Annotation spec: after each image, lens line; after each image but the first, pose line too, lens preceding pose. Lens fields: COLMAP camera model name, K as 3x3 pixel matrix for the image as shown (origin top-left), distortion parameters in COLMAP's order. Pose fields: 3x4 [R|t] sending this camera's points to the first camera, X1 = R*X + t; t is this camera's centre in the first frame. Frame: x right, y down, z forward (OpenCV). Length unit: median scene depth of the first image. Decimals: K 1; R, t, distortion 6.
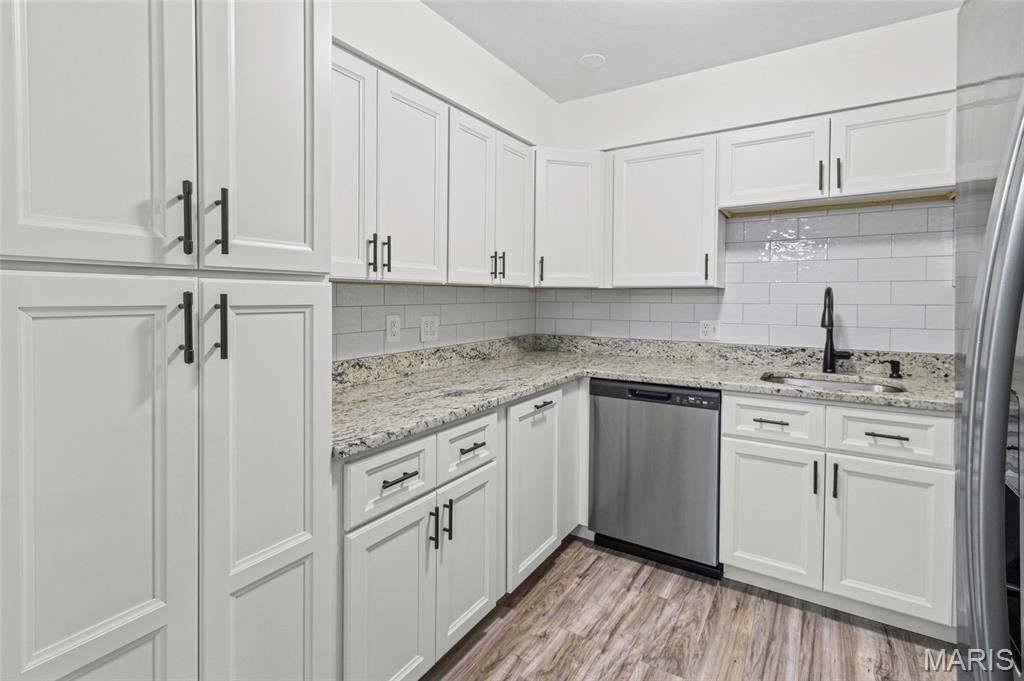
lens RADIAL K [[498.3, 0, 513.6], [0, 498.3, 309.5], [0, 0, 1]] dist [0.001620, 0.001497]
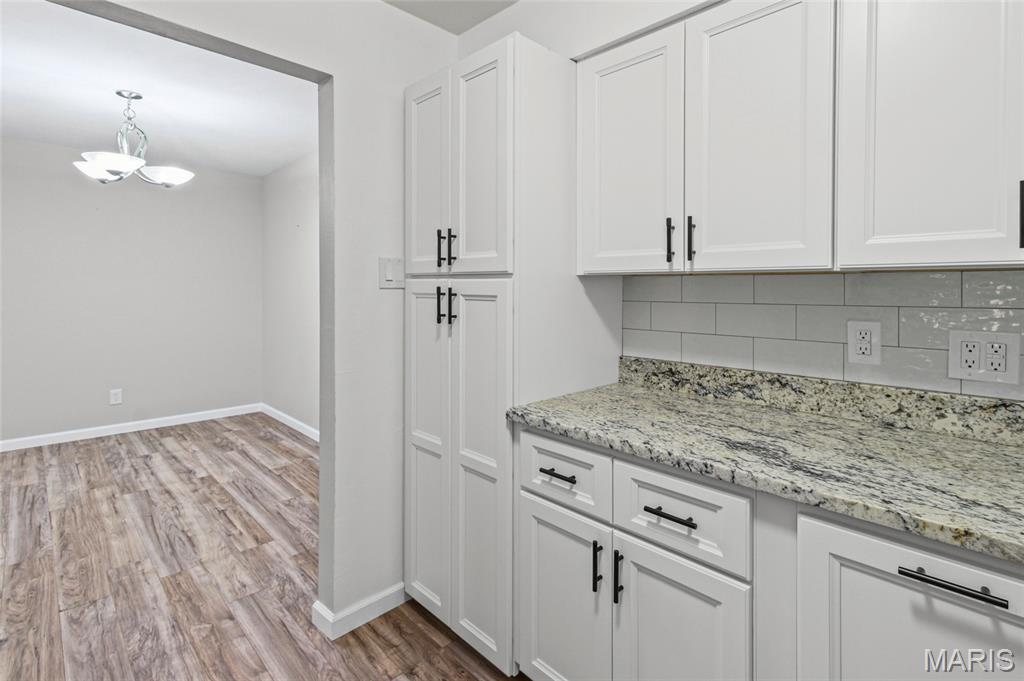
lens RADIAL K [[498.3, 0, 517.0], [0, 498.3, 294.0], [0, 0, 1]] dist [0.001620, 0.001497]
pose [[-0.247934, 0.007092, -0.968751, 0.536445], [-0.032066, 0.999365, 0.015523, -0.021605], [0.968246, 0.034913, -0.247549, 0.830956]]
